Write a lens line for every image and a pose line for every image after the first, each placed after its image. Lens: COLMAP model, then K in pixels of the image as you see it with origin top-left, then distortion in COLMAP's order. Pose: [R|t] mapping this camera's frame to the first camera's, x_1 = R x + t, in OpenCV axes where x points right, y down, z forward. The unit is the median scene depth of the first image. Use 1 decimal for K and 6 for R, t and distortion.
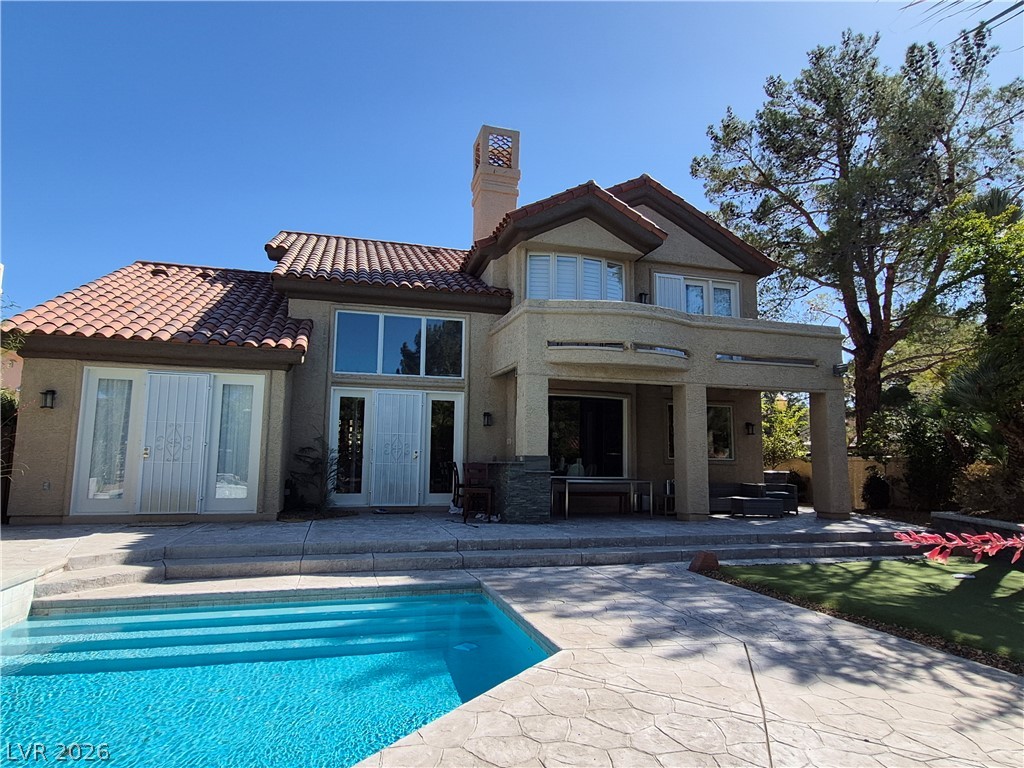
lens RADIAL K [[596.1, 0, 509.0], [0, 596.1, 385.1], [0, 0, 1]] dist [0.005141, -0.000060]
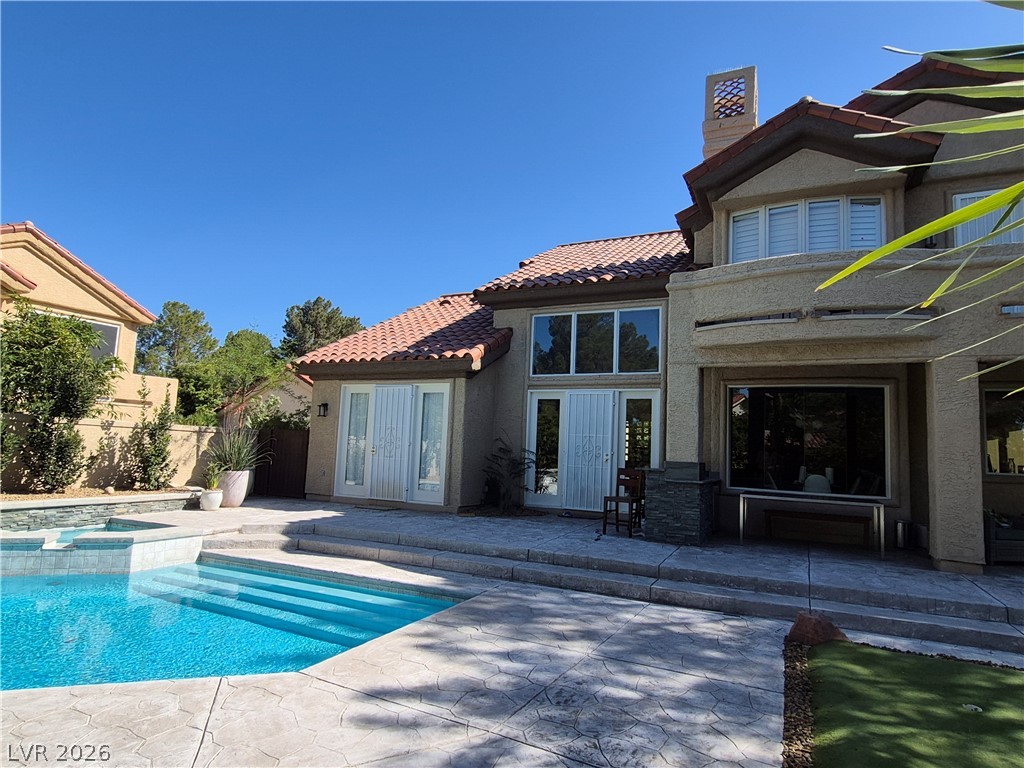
lens RADIAL K [[596.1, 0, 512.2], [0, 596.1, 386.6], [0, 0, 1]] dist [0.005141, -0.000060]
pose [[0.756664, -0.052985, -0.651654, 0.398631], [0.052935, 0.998403, -0.019713, 0.017809], [0.651658, -0.019579, 0.758260, 0.219831]]
